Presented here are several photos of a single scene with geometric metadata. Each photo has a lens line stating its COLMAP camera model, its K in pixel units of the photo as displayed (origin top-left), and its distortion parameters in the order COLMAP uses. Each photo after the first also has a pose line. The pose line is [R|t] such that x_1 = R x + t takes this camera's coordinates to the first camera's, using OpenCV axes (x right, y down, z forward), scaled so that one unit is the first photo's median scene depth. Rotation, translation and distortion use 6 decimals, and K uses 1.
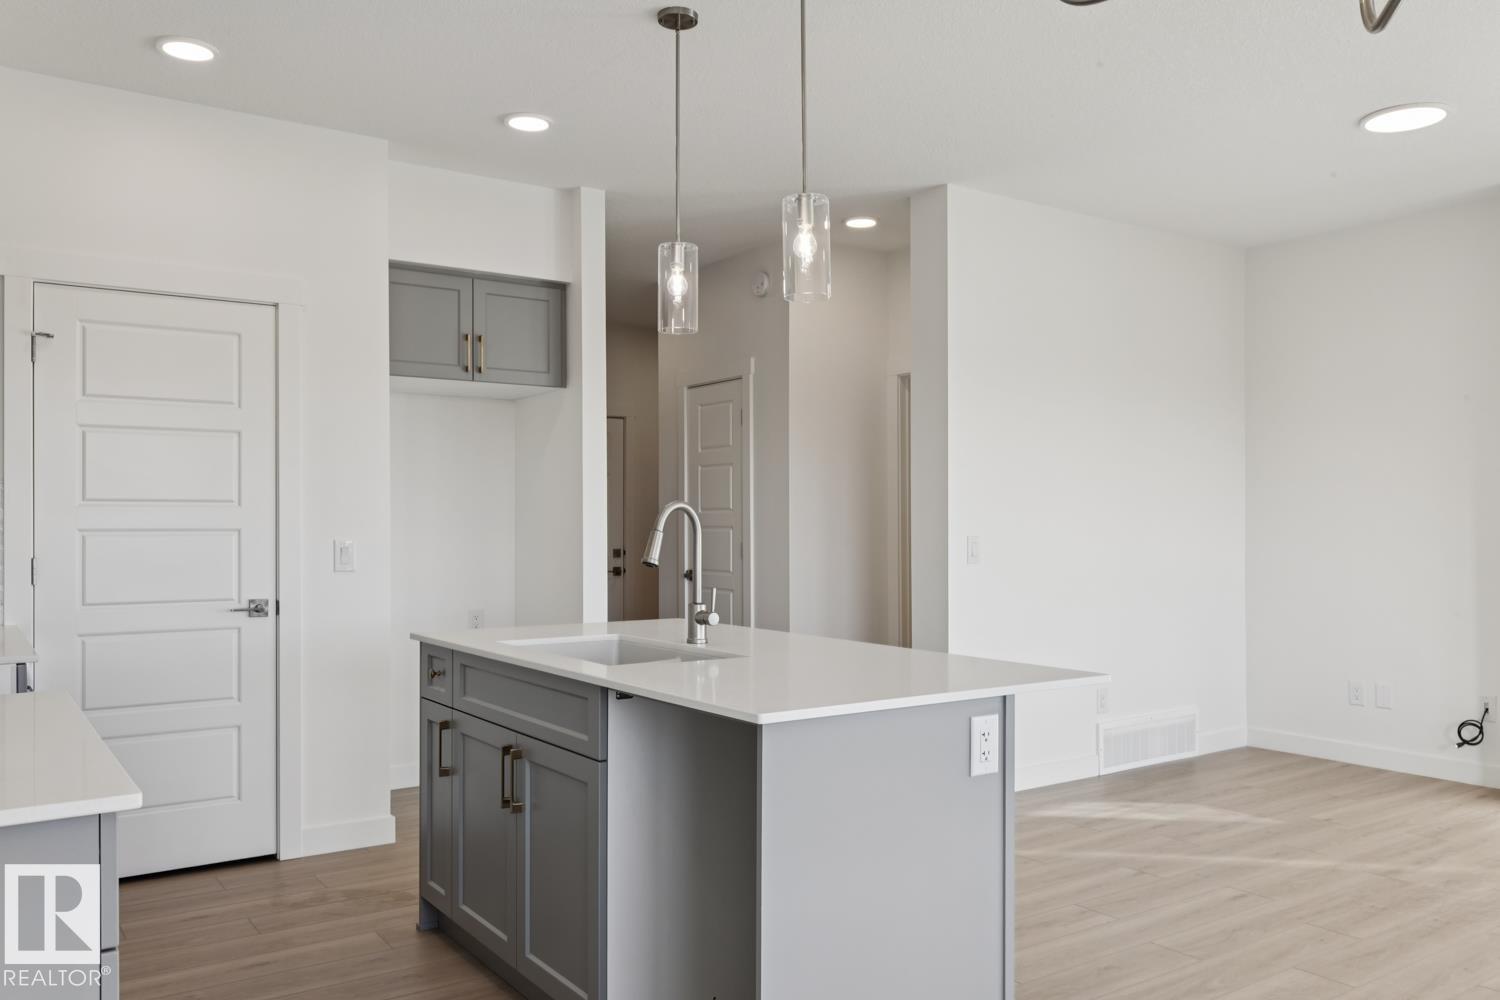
lens RADIAL K [[1170.9, 0, 750.2], [0, 1170.9, 515.5], [0, 0, 1]] dist [0.003108, -0.009636]
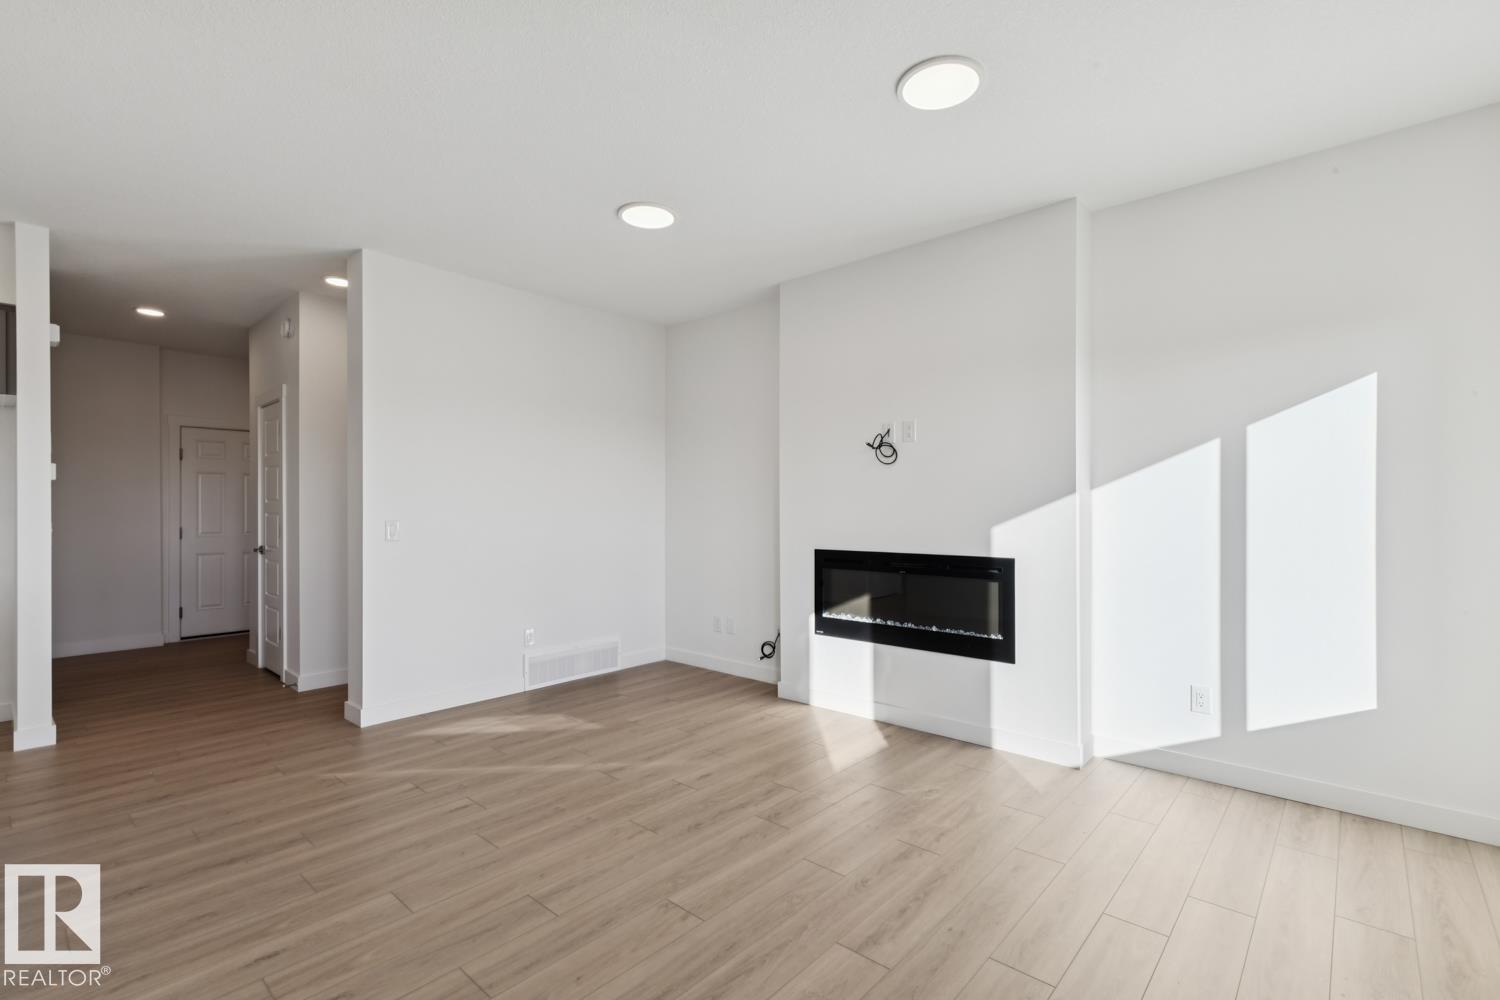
lens RADIAL K [[687.8, 0, 756.4], [0, 687.8, 501.0], [0, 0, 1]] dist [0.011935, -0.001119]
pose [[0.971860, 0.002406, 0.235546, 0.457185], [-0.001031, 0.999982, -0.005961, 0.000382], [-0.235556, 0.005551, 0.971845, 0.169220]]
